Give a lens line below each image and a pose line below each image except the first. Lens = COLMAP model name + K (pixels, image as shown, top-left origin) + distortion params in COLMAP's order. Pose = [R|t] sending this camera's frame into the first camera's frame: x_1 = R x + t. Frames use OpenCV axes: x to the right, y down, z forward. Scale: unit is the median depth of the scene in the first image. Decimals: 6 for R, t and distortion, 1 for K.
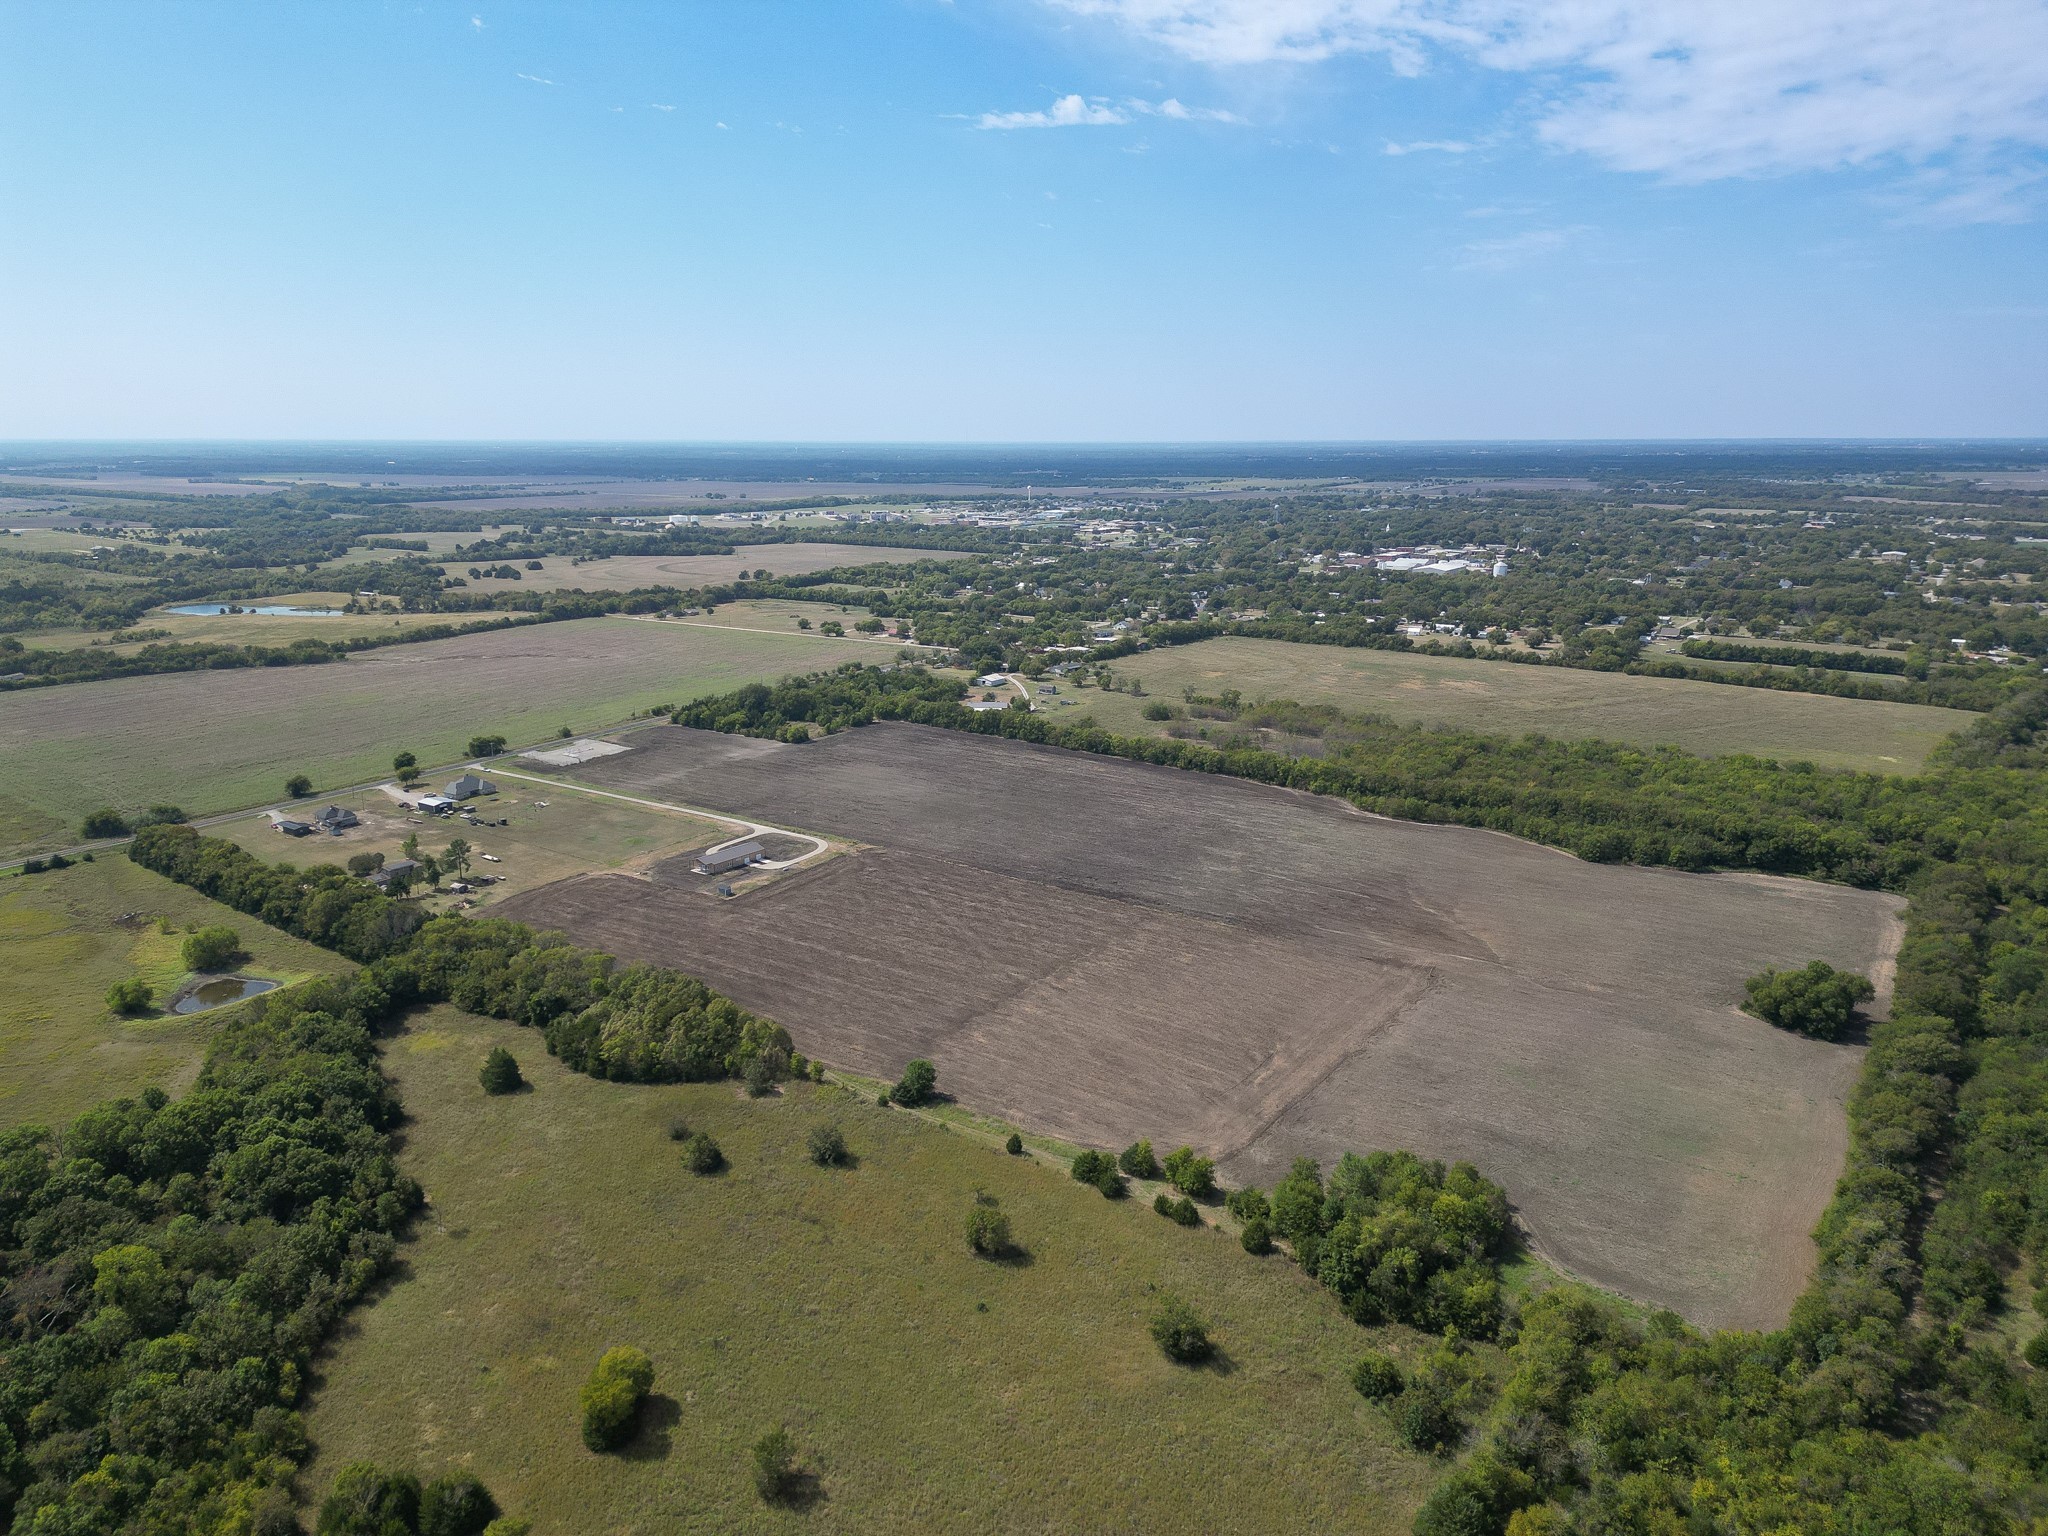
lens RADIAL K [[1430.0, 0, 1018.9], [0, 1430.0, 827.1], [0, 0, 1]] dist [0.076774, -0.071334]
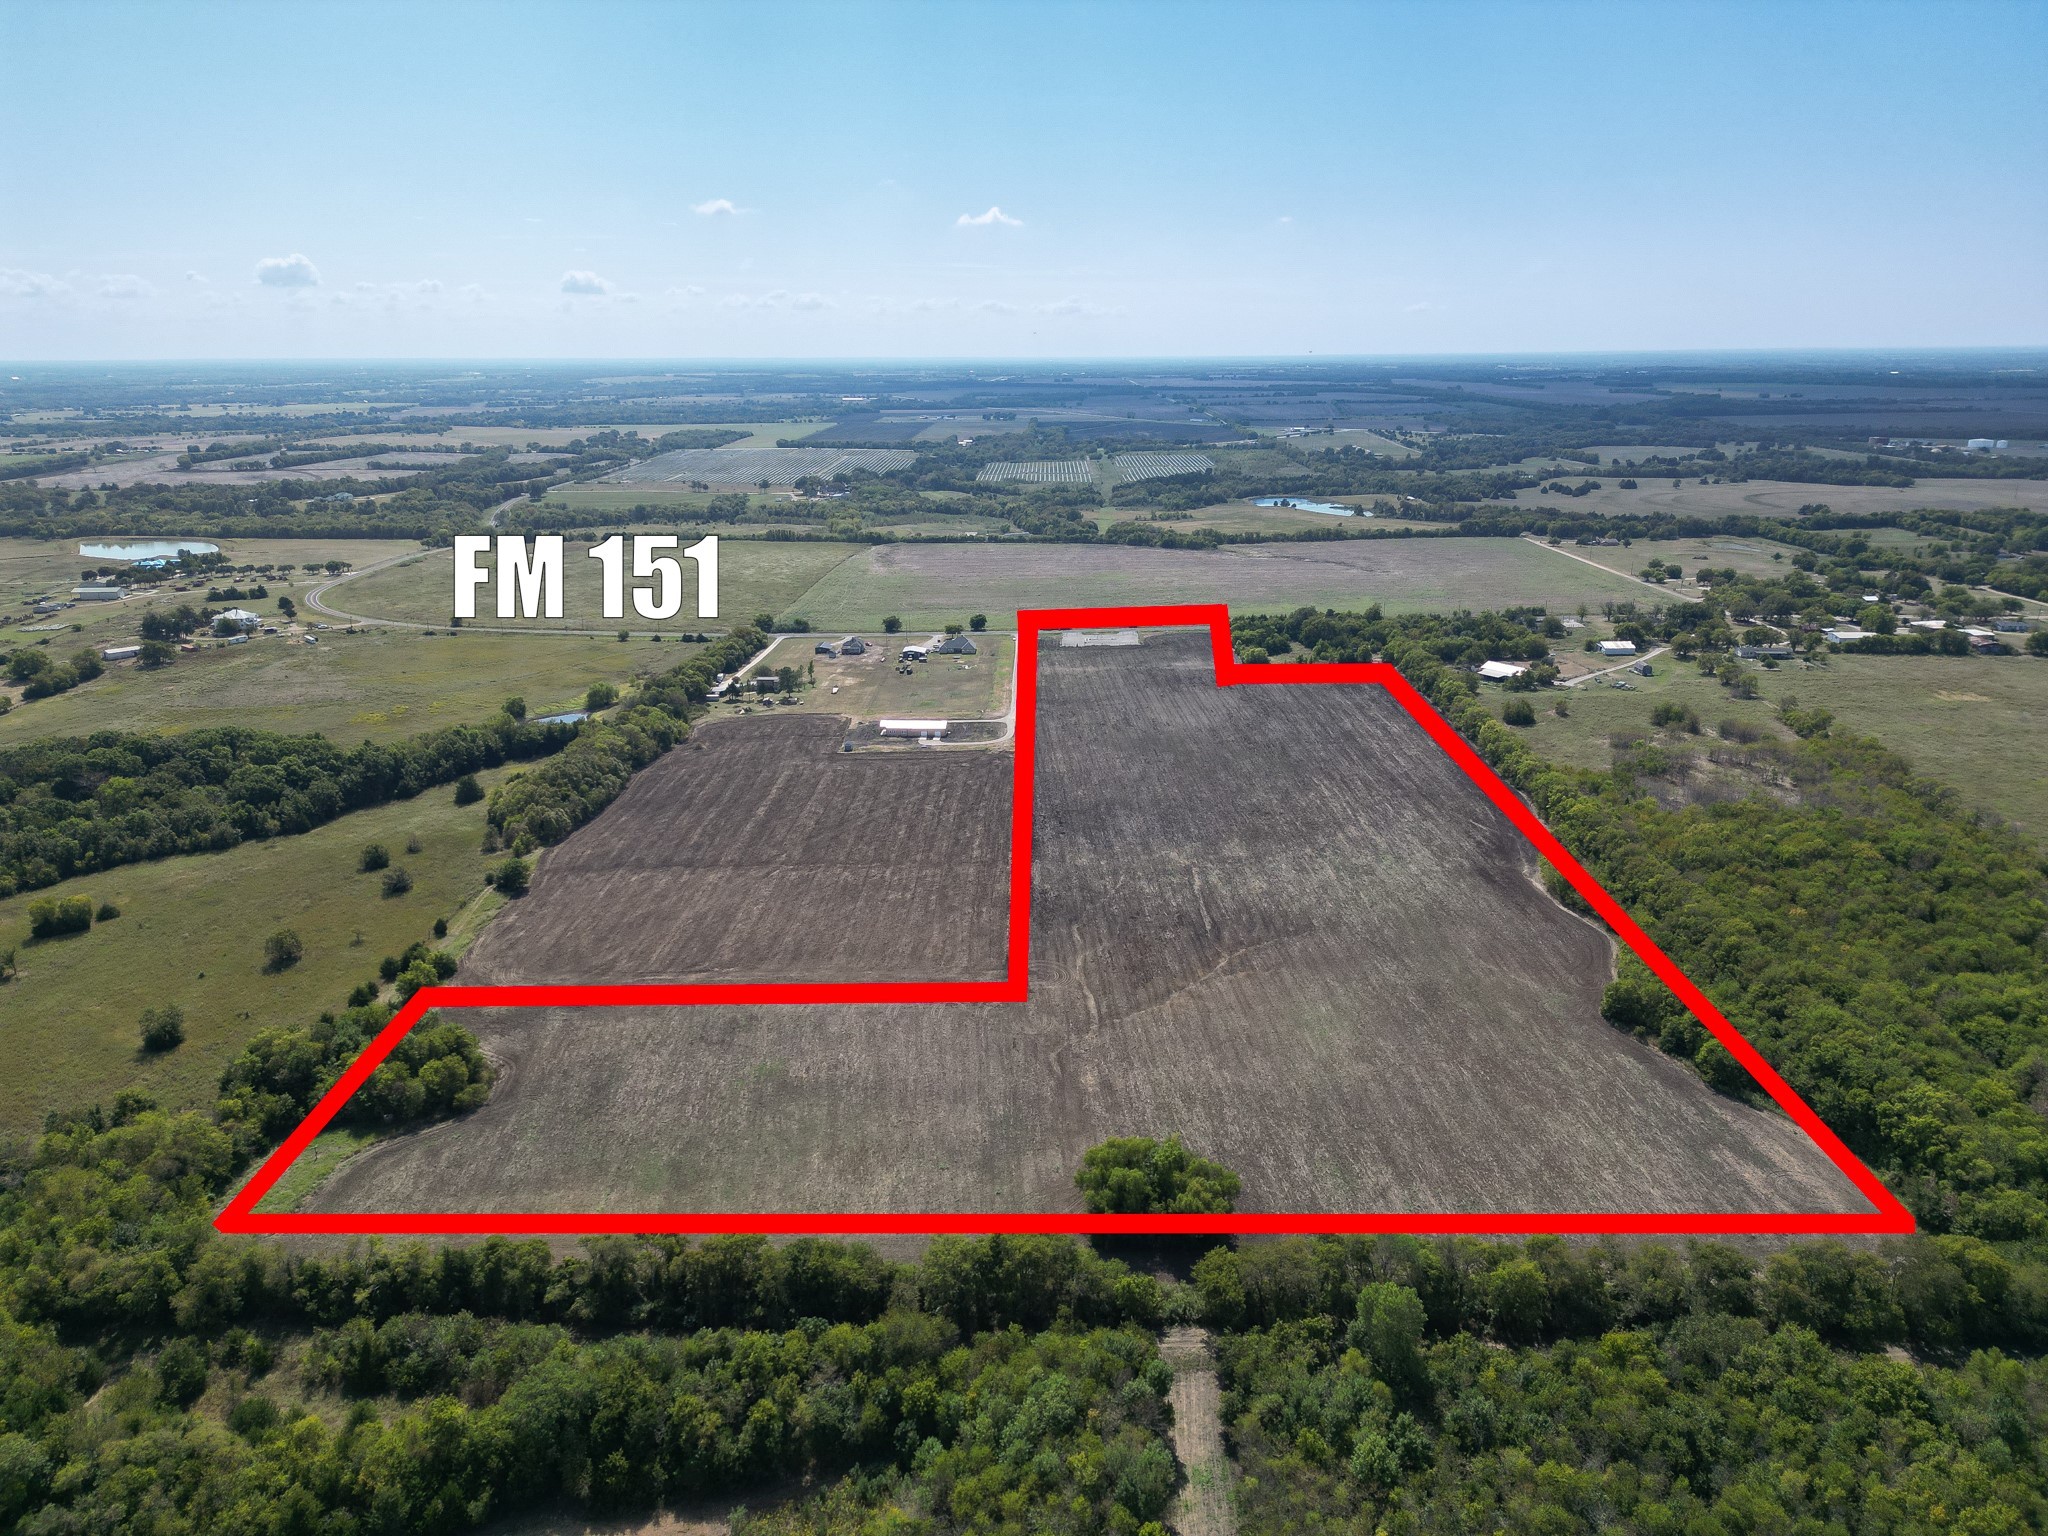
lens RADIAL K [[1430.0, 0, 1005.0], [0, 1430.0, 782.7], [0, 0, 1]] dist [0.076774, -0.071334]
pose [[0.543177, 0.241337, -0.804186, 0.681188], [-0.216796, 0.965634, 0.143355, -0.102812], [0.811146, 0.096477, 0.576831, 0.356823]]
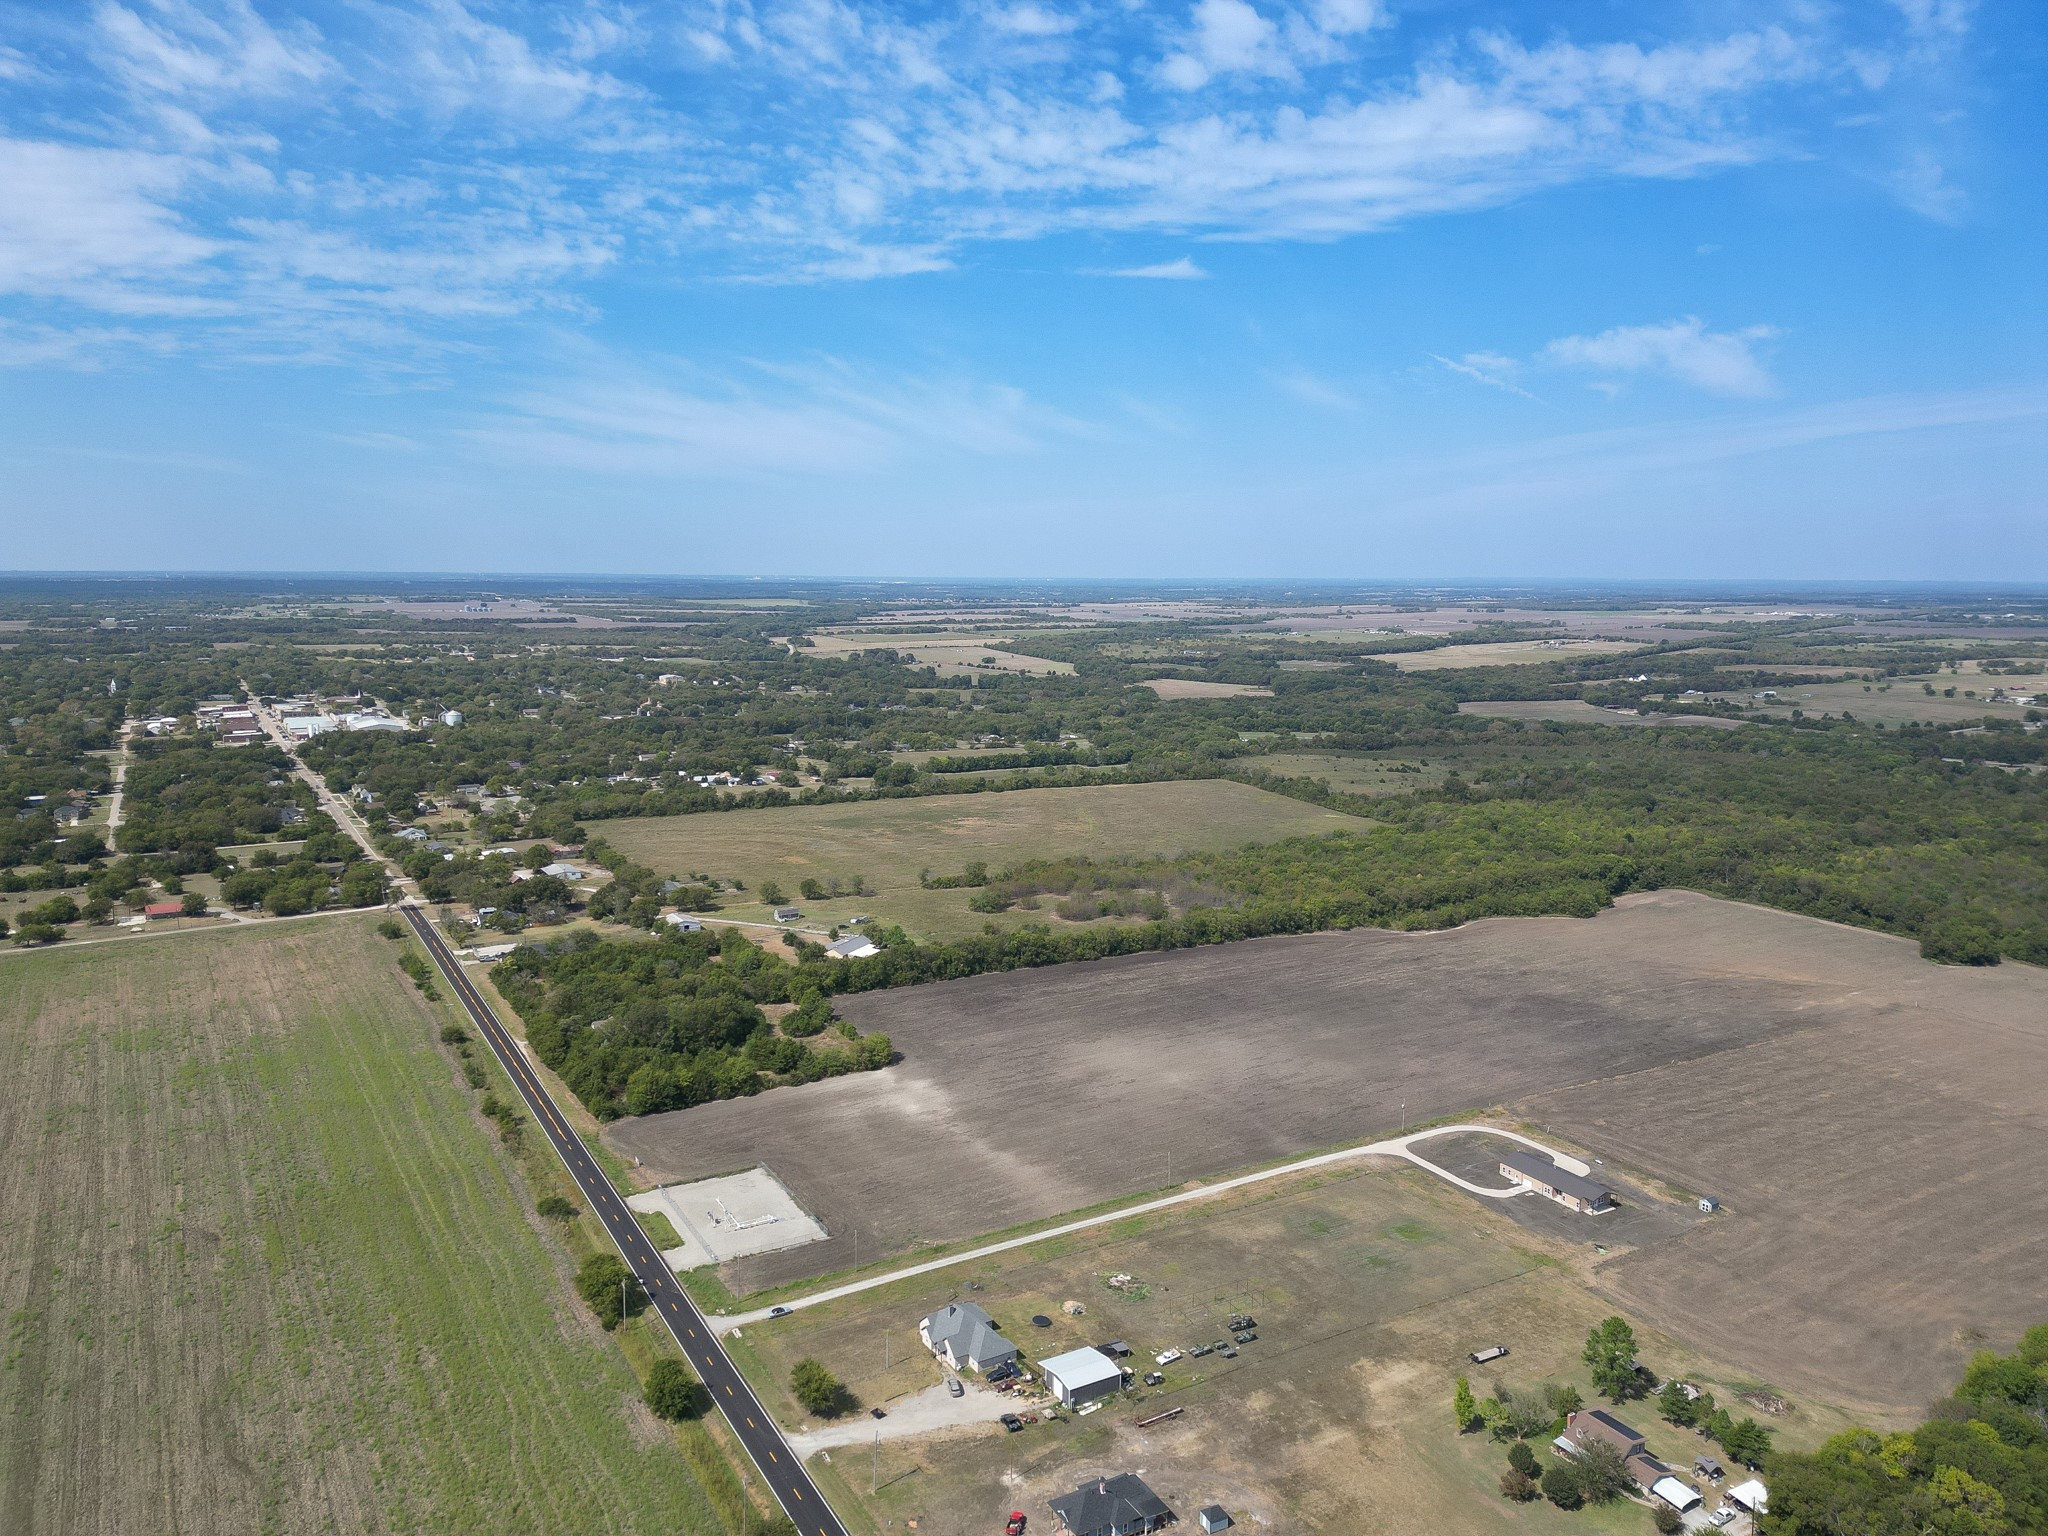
lens RADIAL K [[1430.0, 0, 1018.3], [0, 1430.0, 658.1], [0, 0, 1]] dist [0.076774, -0.071334]
pose [[0.416554, -0.054228, 0.907492, -0.826140], [0.236430, 0.970333, -0.050542, -0.220539], [-0.877829, 0.235611, 0.417017, 0.779372]]
